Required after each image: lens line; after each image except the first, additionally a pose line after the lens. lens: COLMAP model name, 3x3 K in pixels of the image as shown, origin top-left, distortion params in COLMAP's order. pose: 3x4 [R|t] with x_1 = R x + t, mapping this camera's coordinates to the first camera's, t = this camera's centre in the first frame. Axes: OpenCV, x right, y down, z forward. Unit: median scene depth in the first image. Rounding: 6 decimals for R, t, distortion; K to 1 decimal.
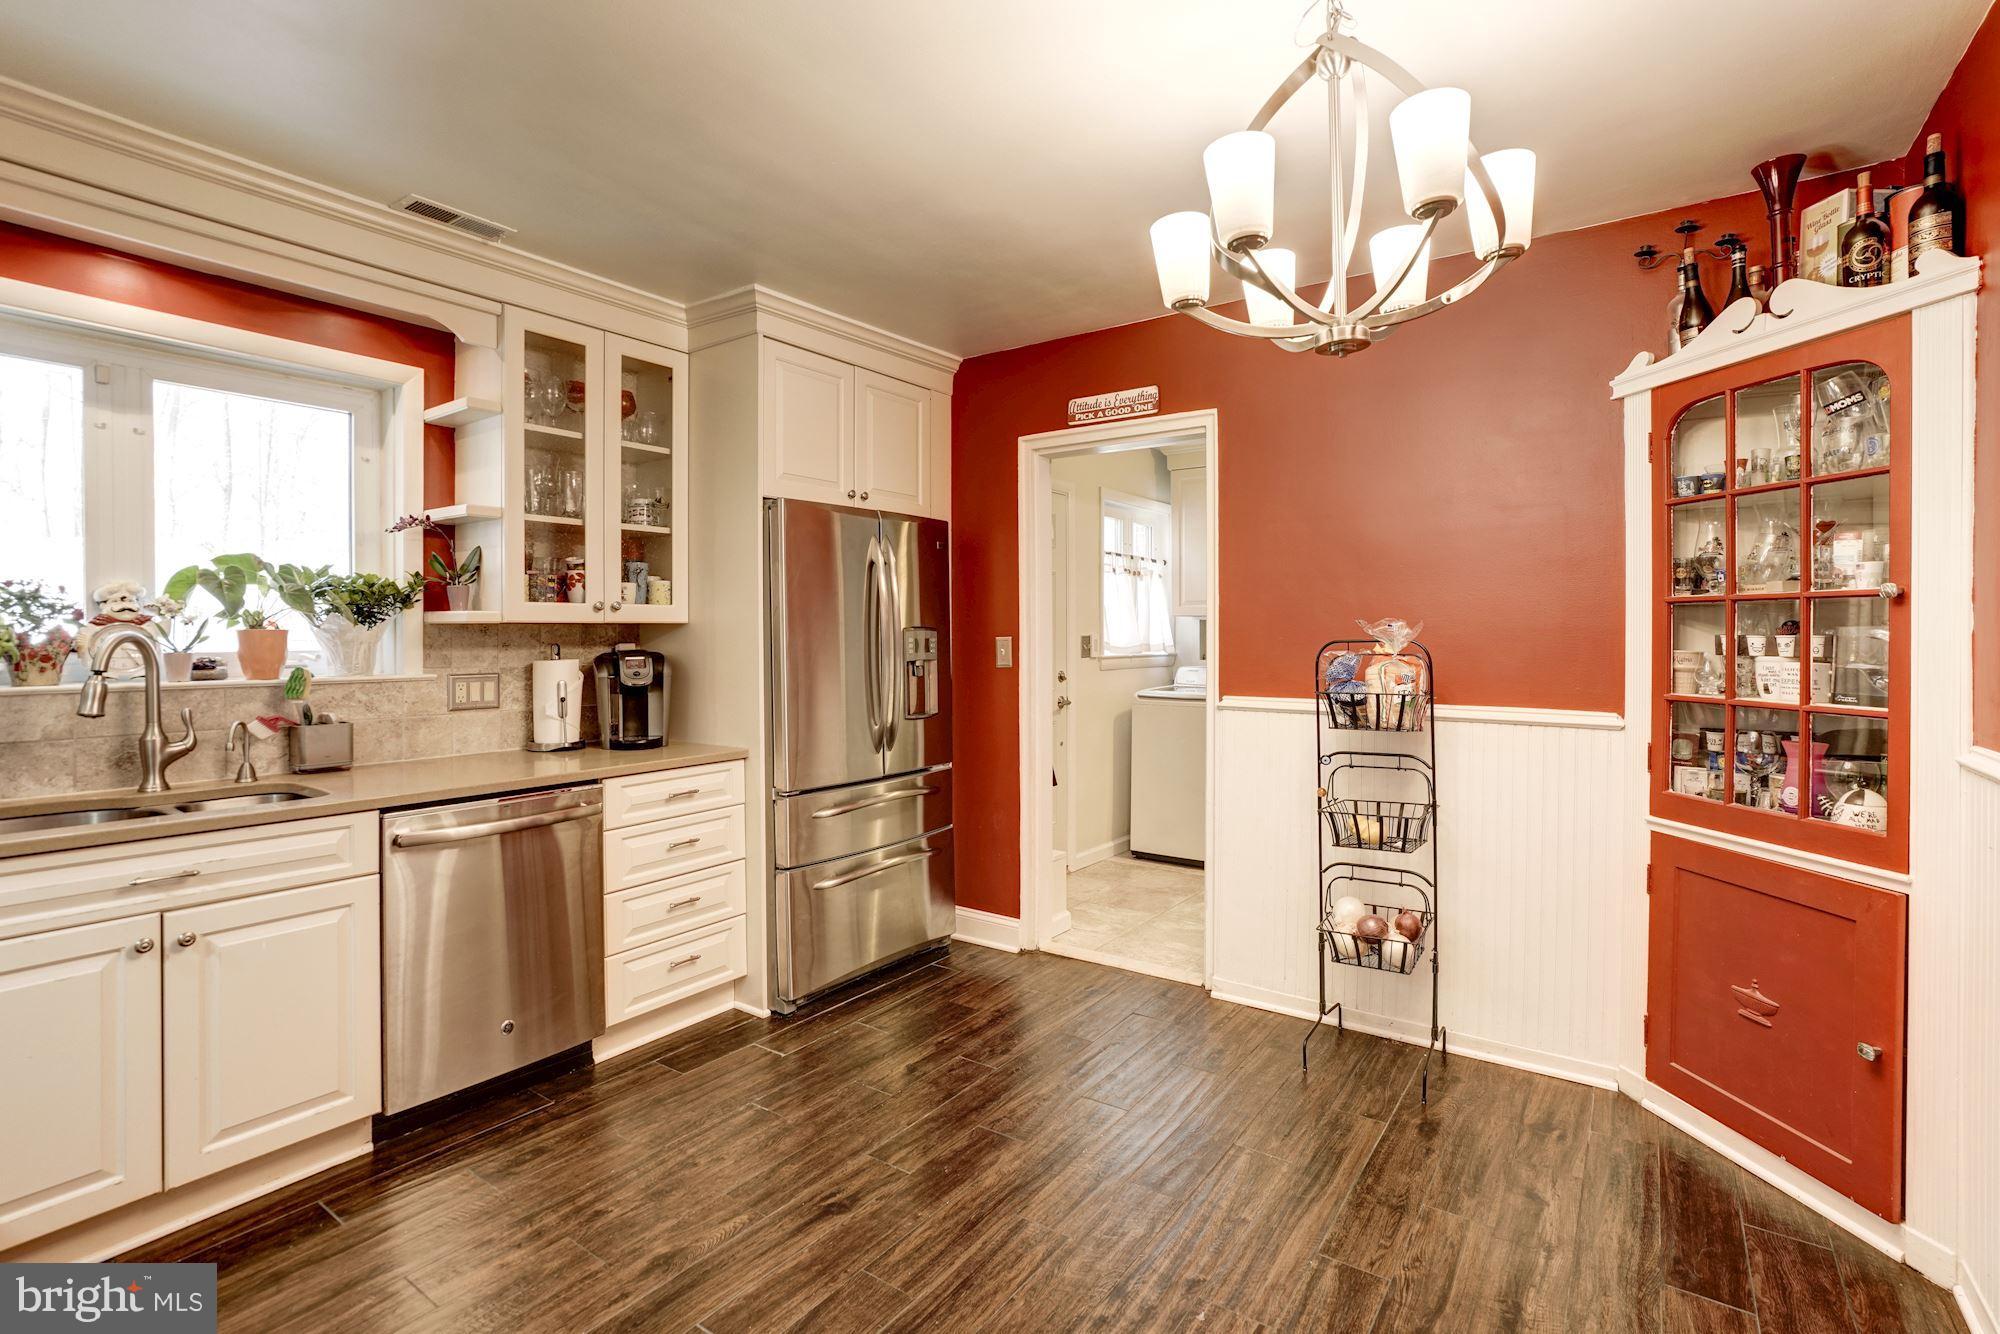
lens RADIAL K [[928.1, 0, 995.6], [0, 928.1, 636.4], [0, 0, 1]] dist [-0.005395, 0.000796]
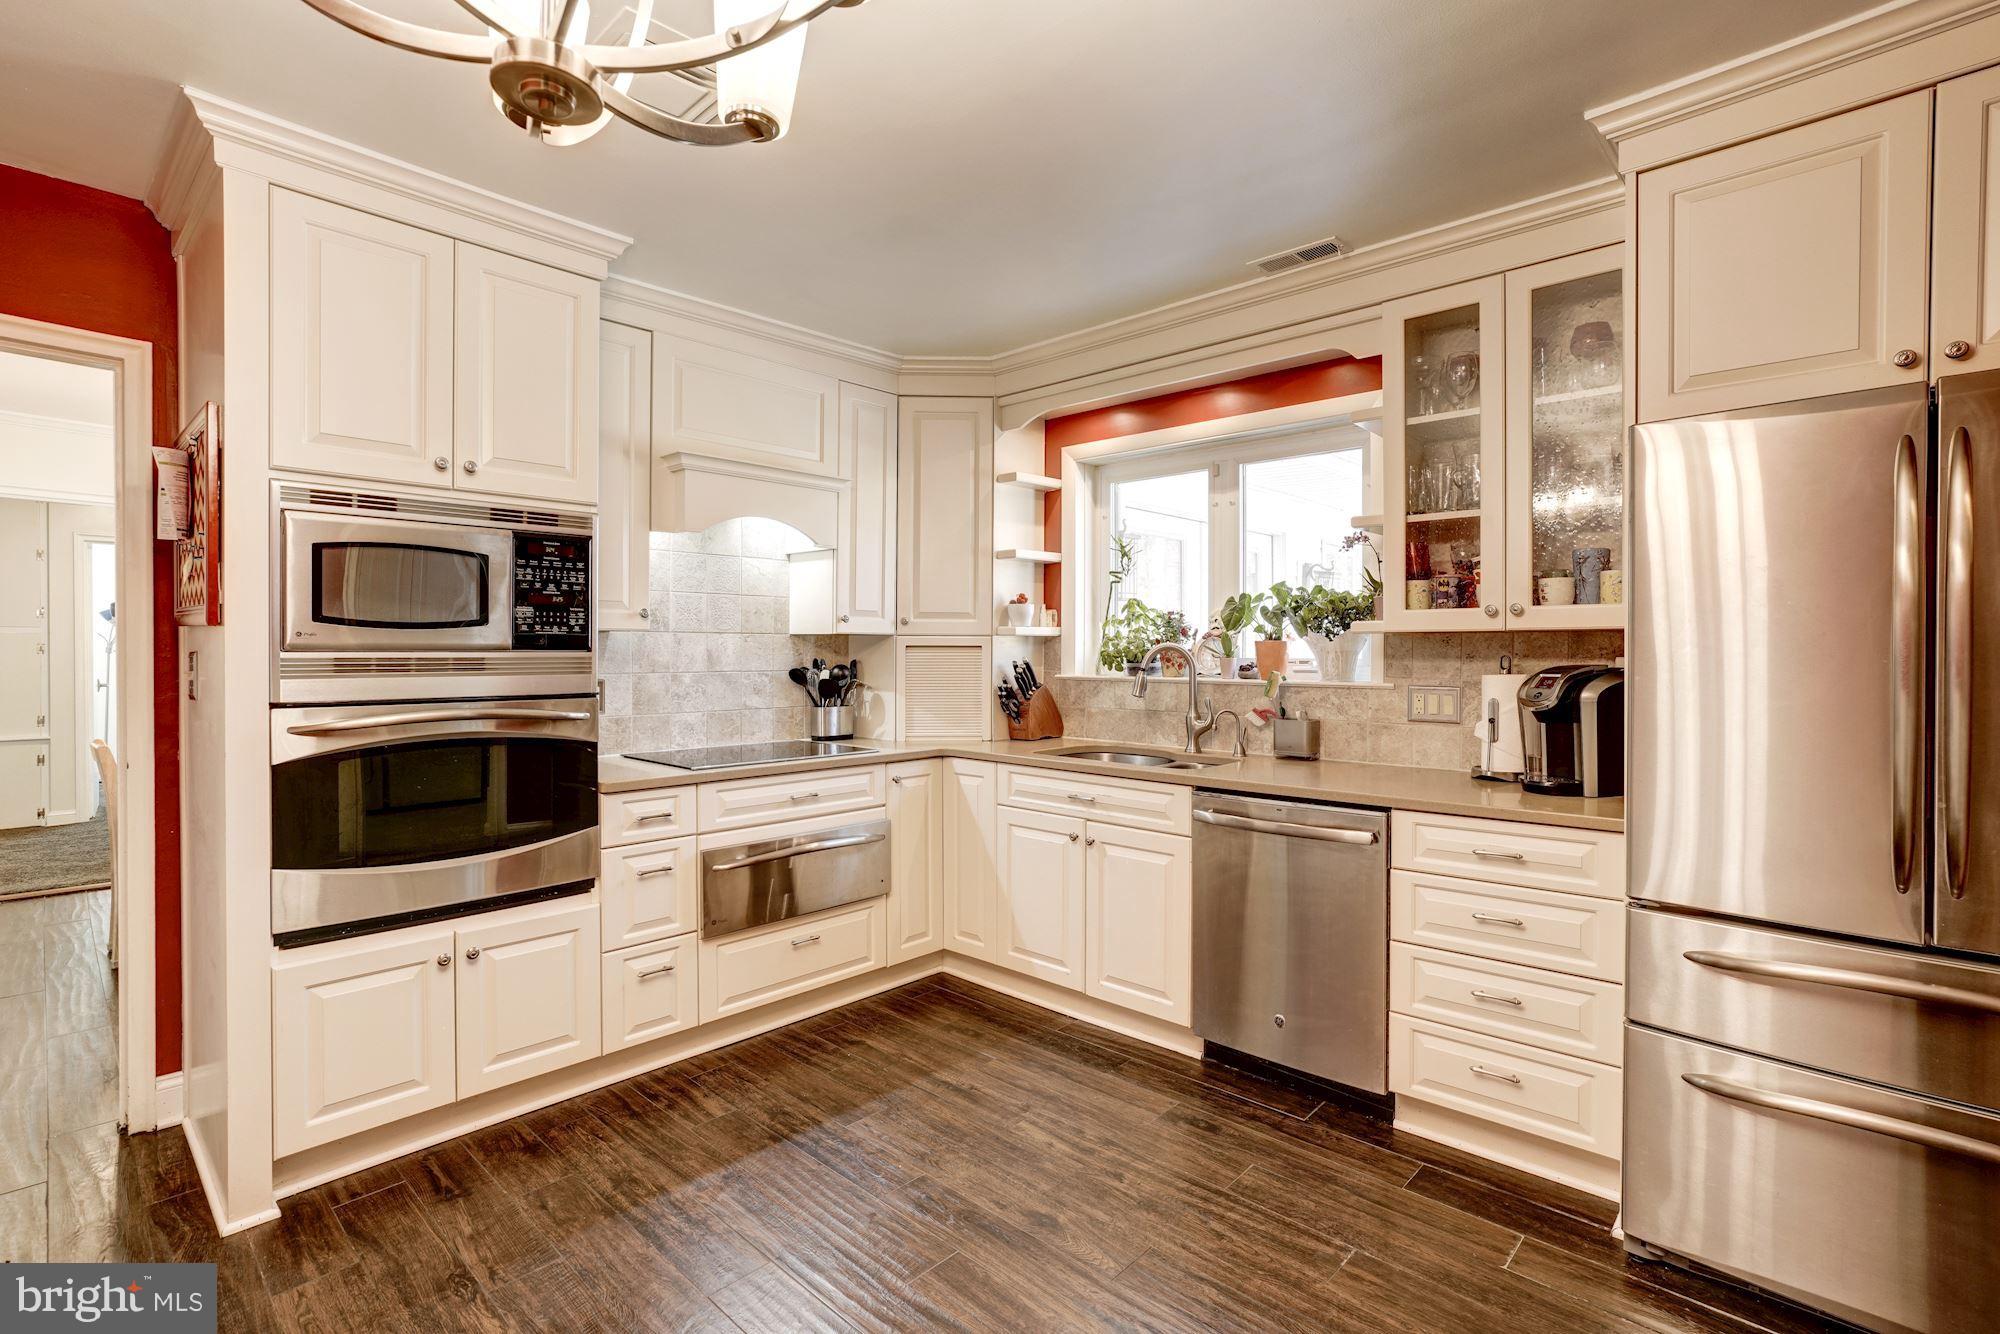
lens RADIAL K [[928.1, 0, 1003.6], [0, 928.1, 657.1], [0, 0, 1]] dist [-0.005395, 0.000796]
pose [[-0.115865, 0.013772, -0.993169, 0.477721], [-0.000118, 0.999904, 0.013879, -0.002764], [0.993265, 0.001725, -0.115852, 0.712815]]
